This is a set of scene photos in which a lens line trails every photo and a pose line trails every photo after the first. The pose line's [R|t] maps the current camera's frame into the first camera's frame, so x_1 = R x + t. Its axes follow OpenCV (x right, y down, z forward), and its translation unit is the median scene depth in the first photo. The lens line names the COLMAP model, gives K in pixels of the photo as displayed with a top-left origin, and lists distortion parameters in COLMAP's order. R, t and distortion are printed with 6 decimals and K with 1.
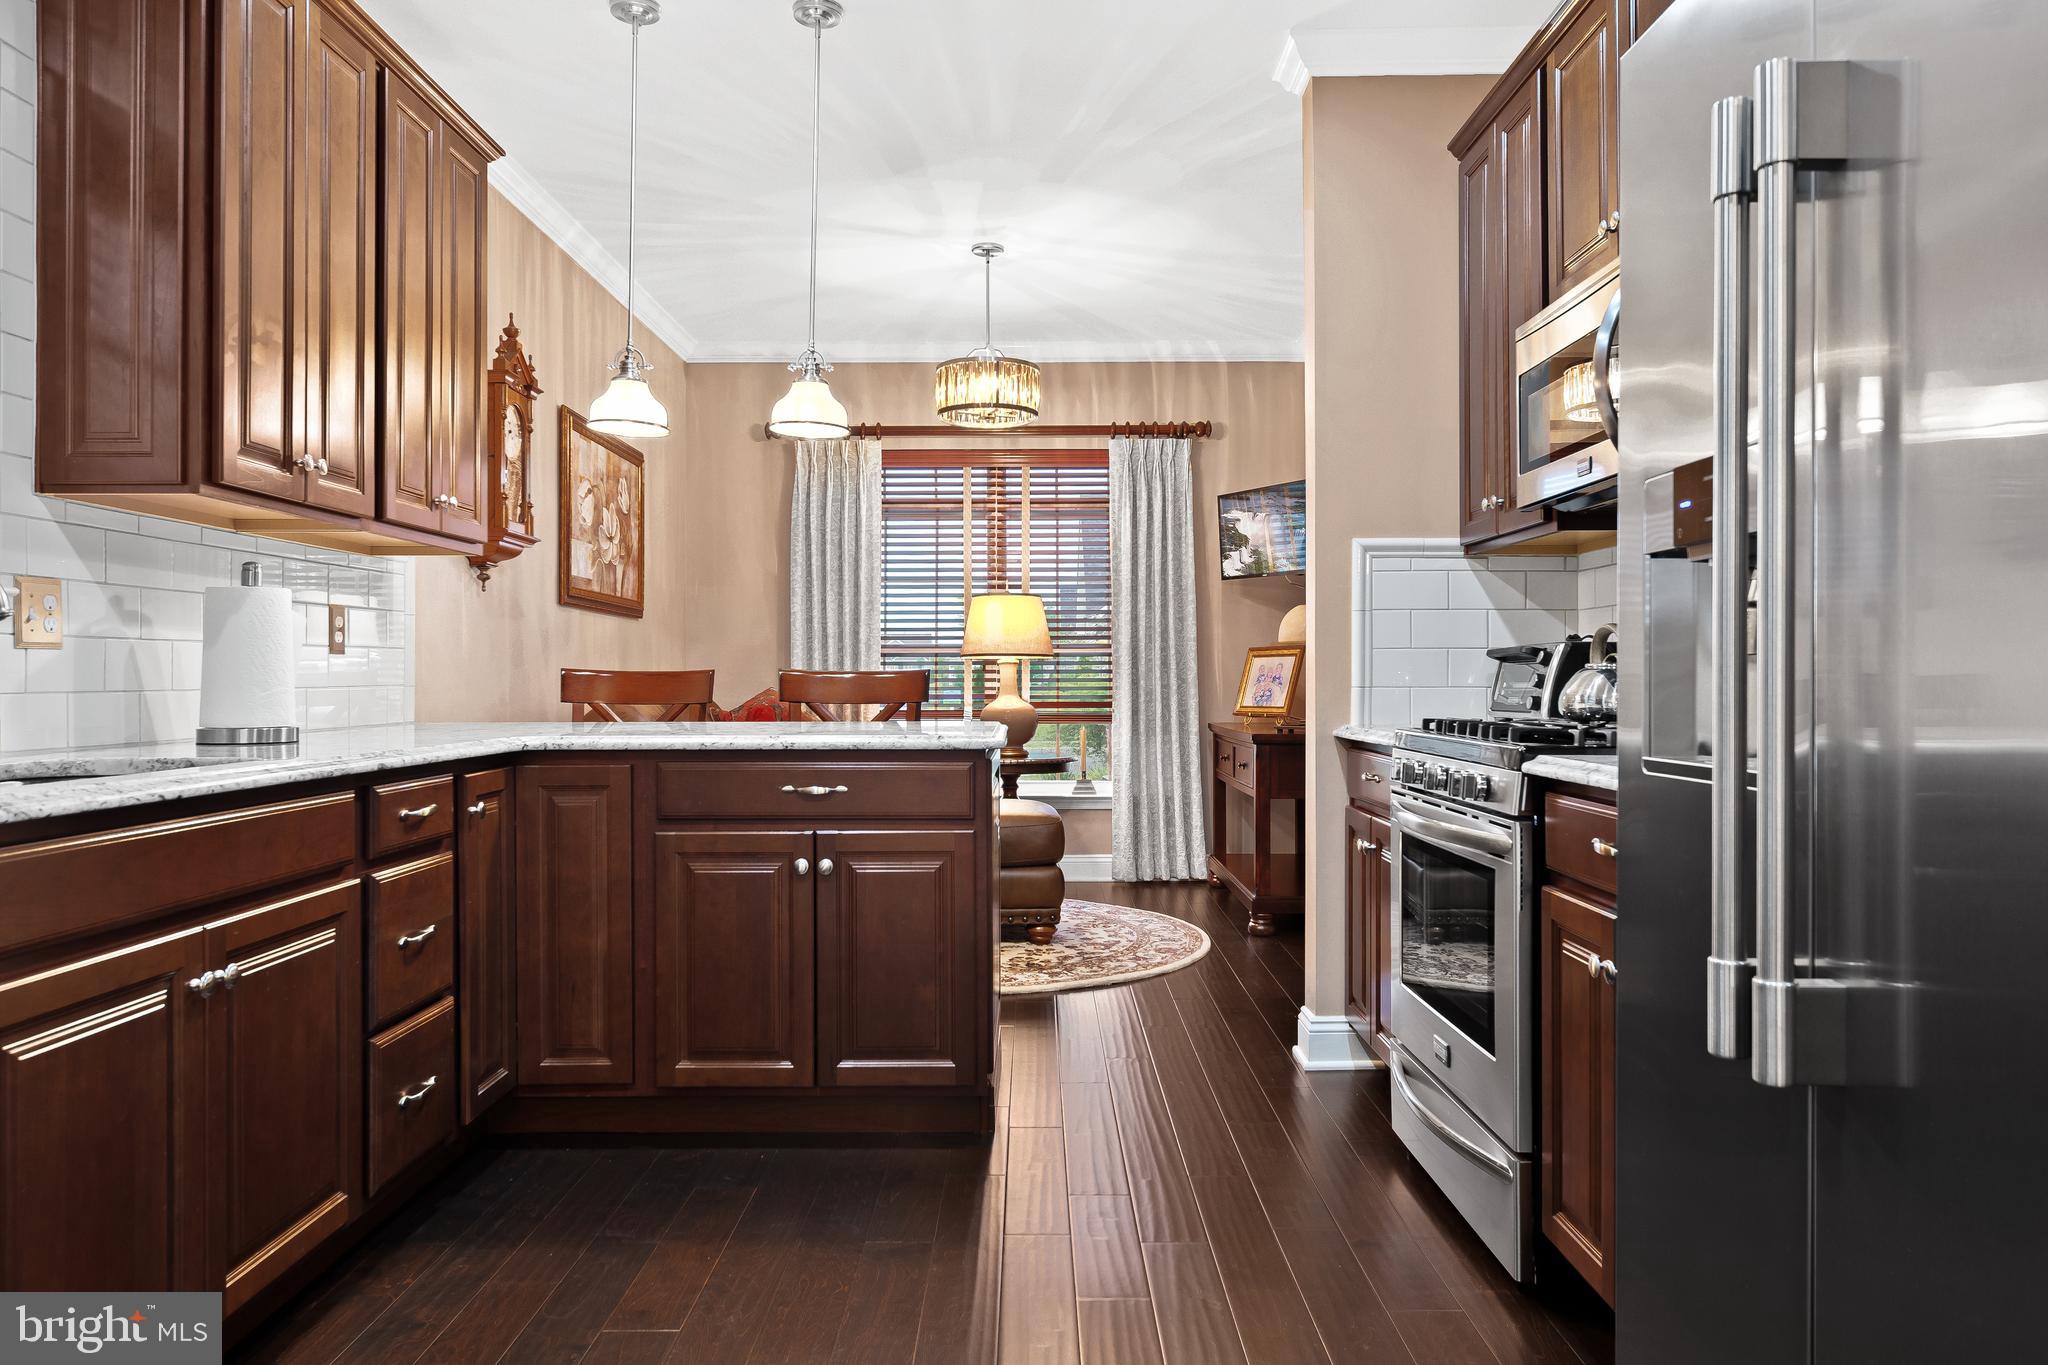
lens RADIAL K [[1350.7, 0, 1024.9], [0, 1350.7, 705.0], [0, 0, 1]] dist [0.020235, -0.007199]
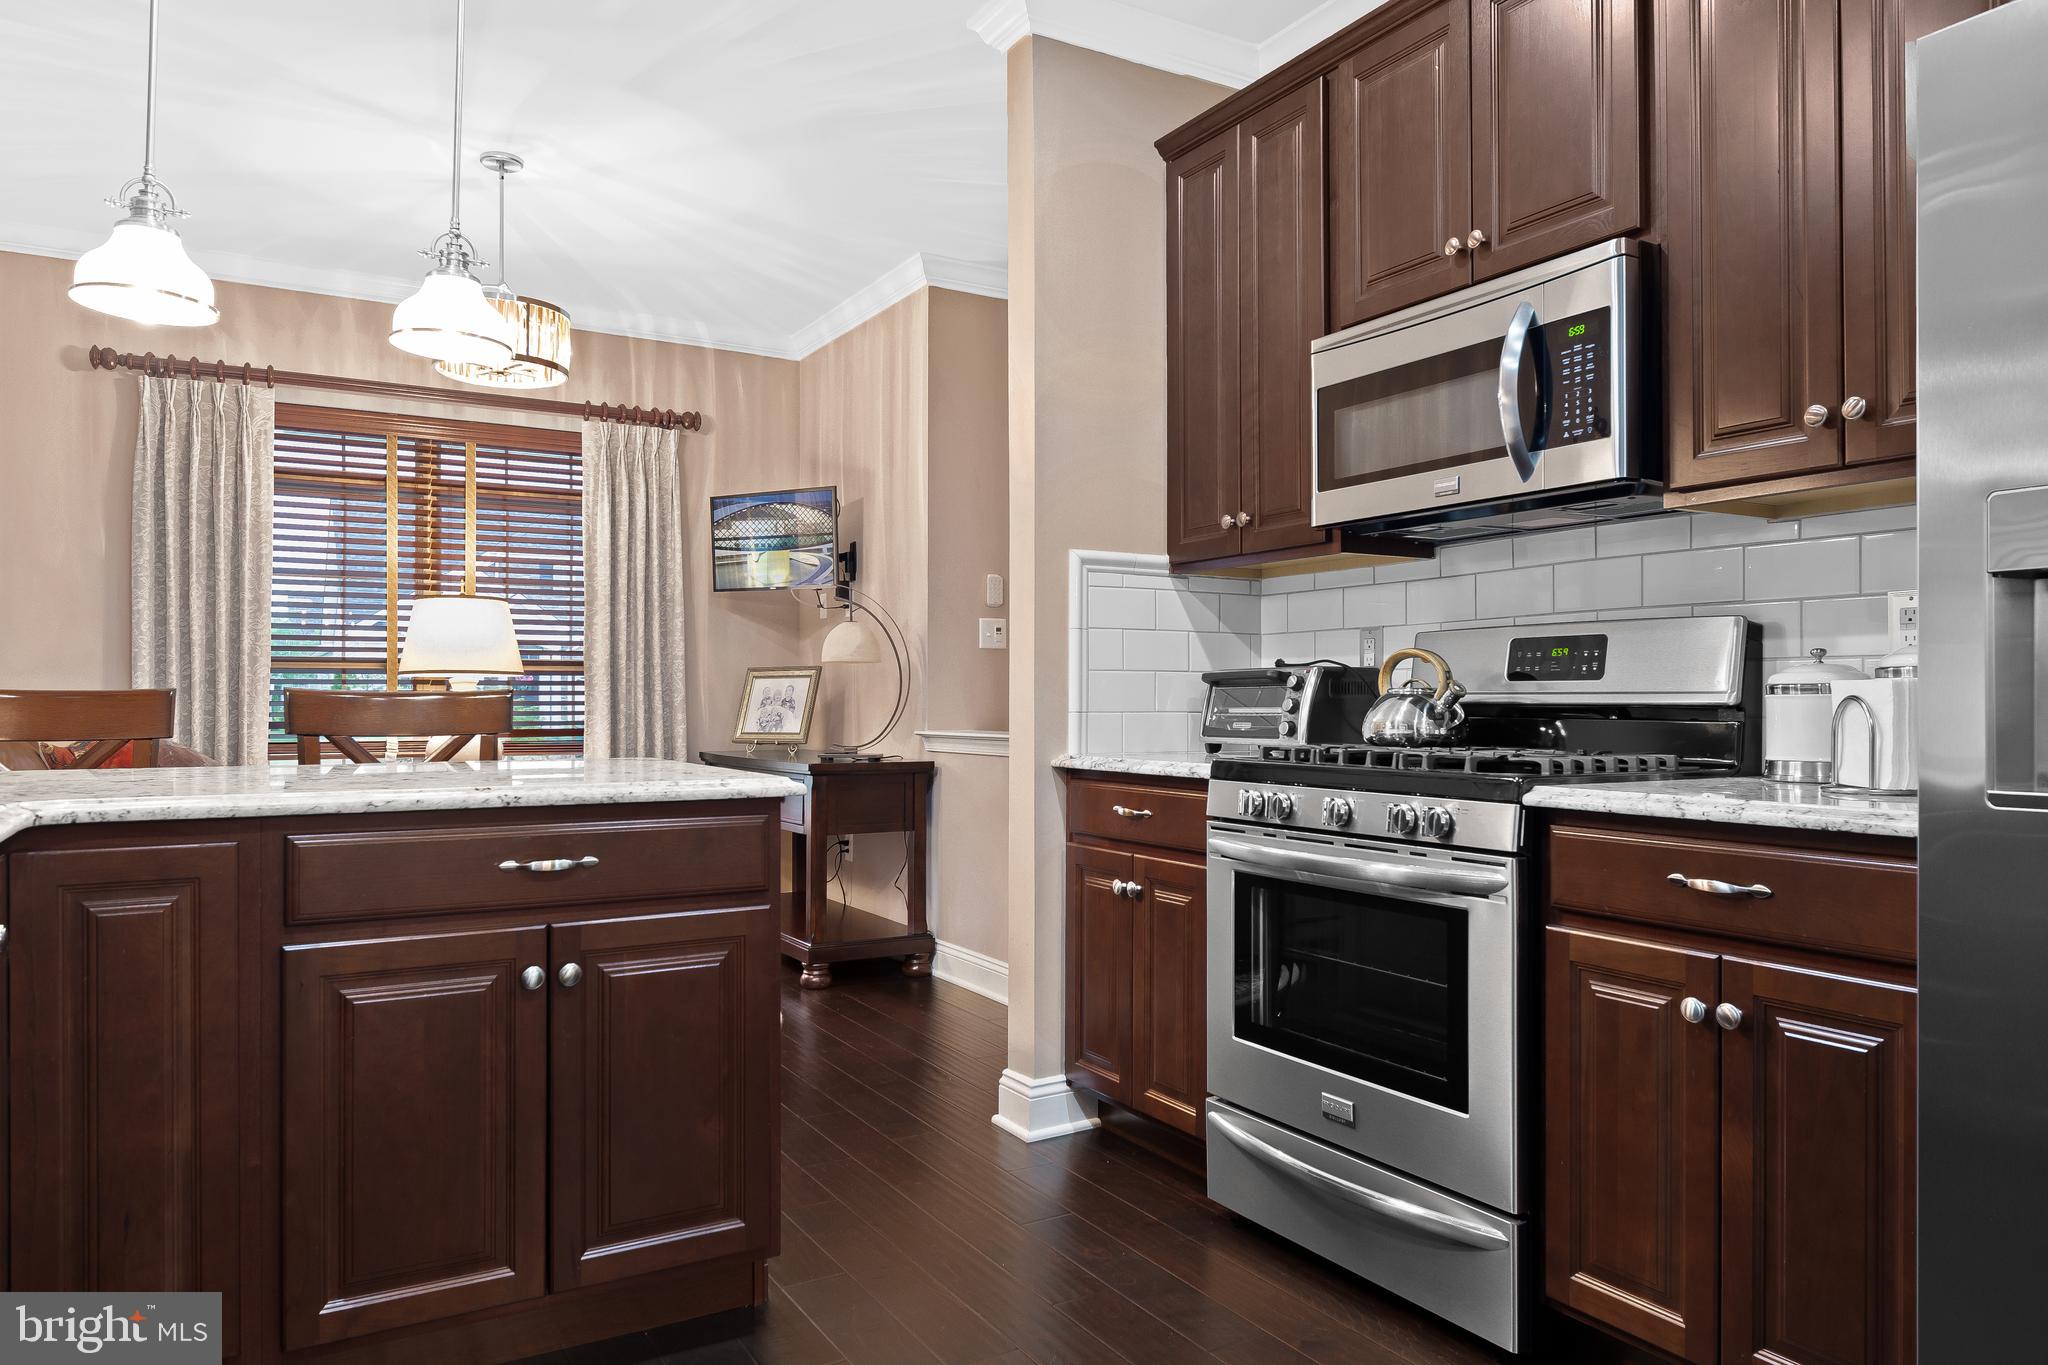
lens RADIAL K [[1350.7, 0, 1024.9], [0, 1350.7, 705.0], [0, 0, 1]] dist [0.020235, -0.007199]
pose [[0.858776, -0.000493, 0.512351, -0.249849], [0.008606, 0.999872, -0.013462, -0.005999], [-0.512279, 0.015970, 0.858671, 0.230905]]
